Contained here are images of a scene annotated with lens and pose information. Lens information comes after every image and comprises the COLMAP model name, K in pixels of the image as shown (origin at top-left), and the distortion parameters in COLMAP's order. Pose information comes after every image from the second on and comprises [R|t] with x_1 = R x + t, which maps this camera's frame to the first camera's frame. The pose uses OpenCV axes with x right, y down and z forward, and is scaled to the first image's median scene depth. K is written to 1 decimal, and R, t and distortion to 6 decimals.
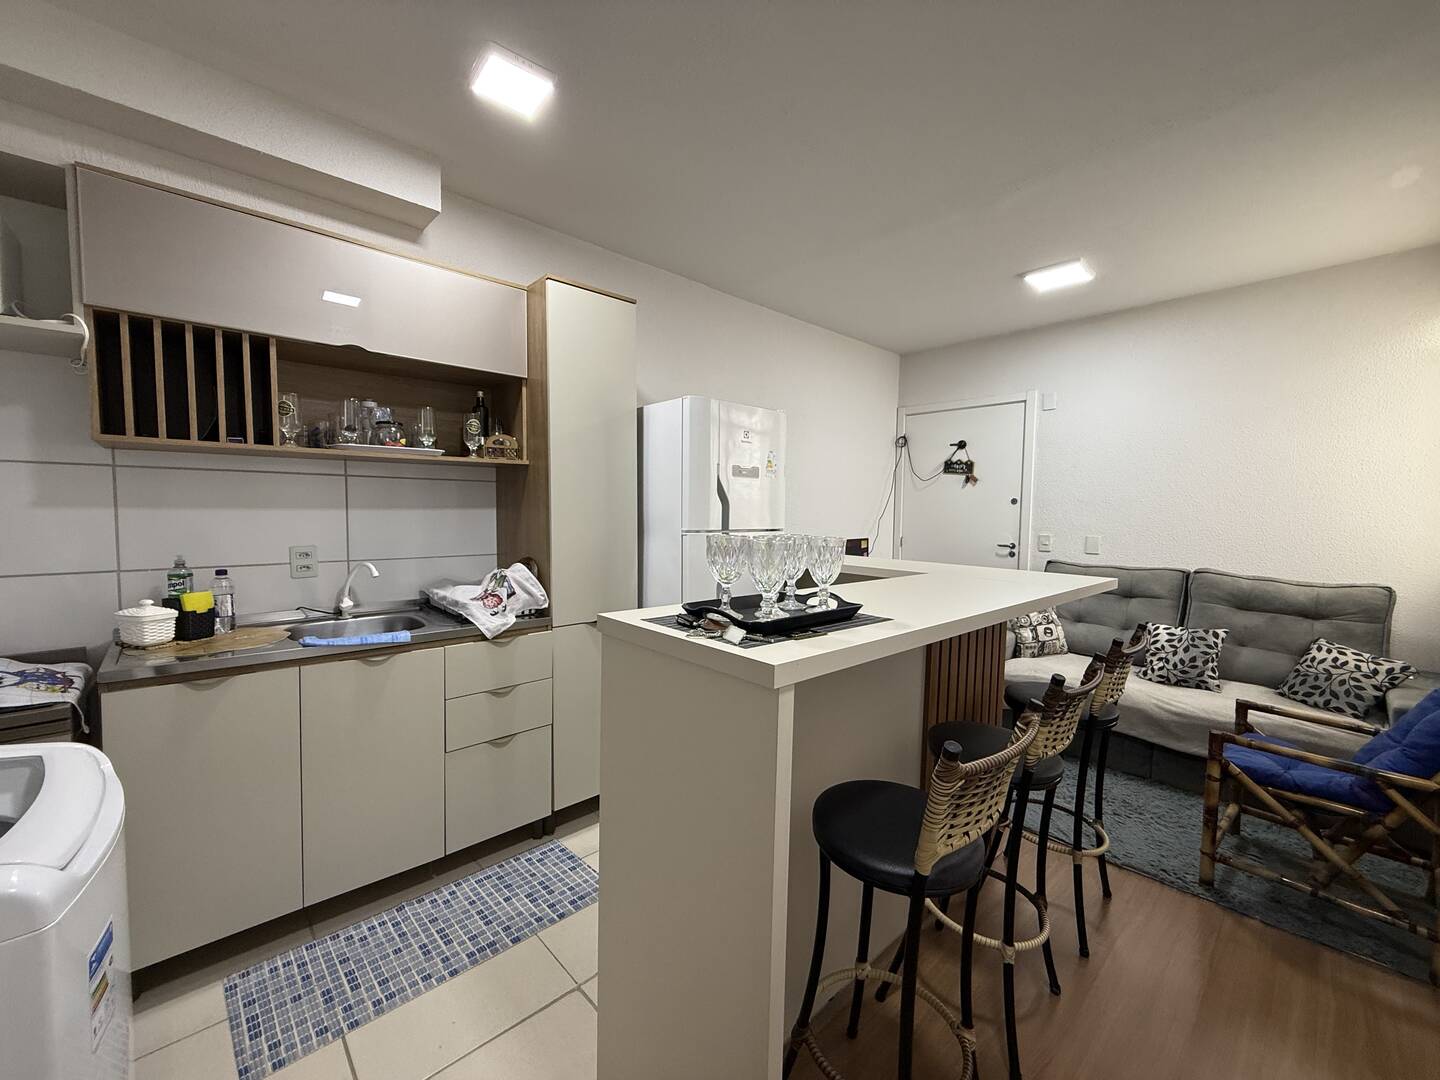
lens RADIAL K [[574.8, 0, 720.0], [0, 574.8, 540.0], [0, 0, 1]] dist [0.000134, -0.000549]
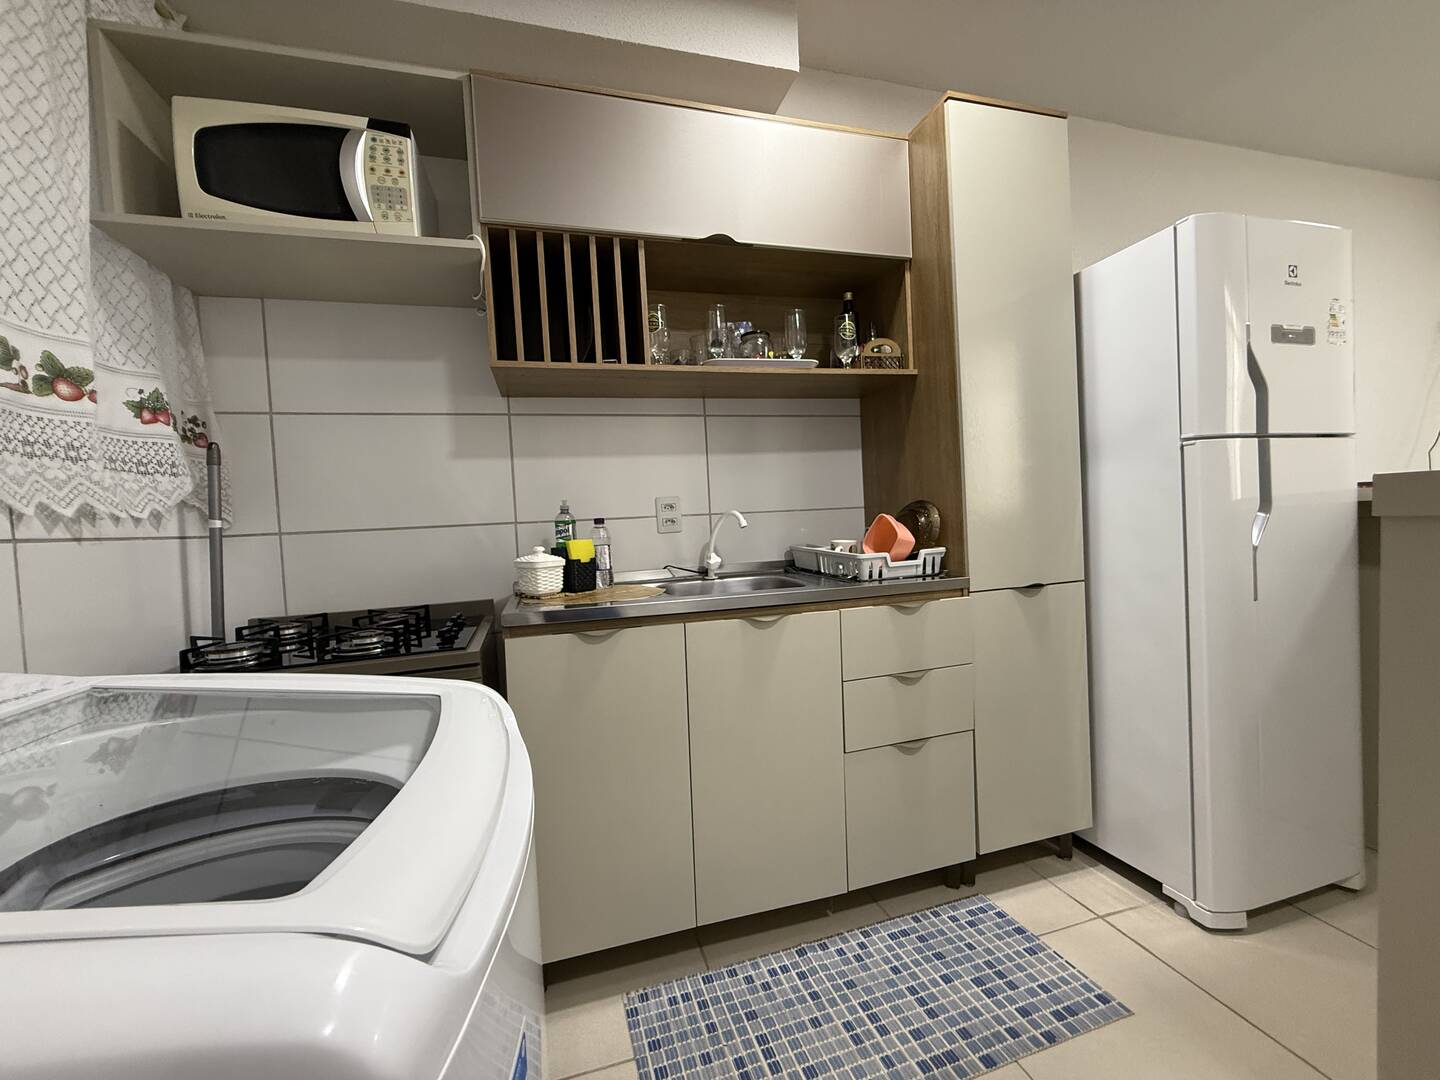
lens RADIAL K [[587.5, 0, 720.0], [0, 587.5, 540.0], [0, 0, 1]] dist [0.000160, -0.008445]
pose [[0.889735, -0.035186, -0.455119, -0.280526], [0.032655, 0.999377, -0.013423, 0.105600], [0.455307, -0.002919, 0.890330, 0.265010]]
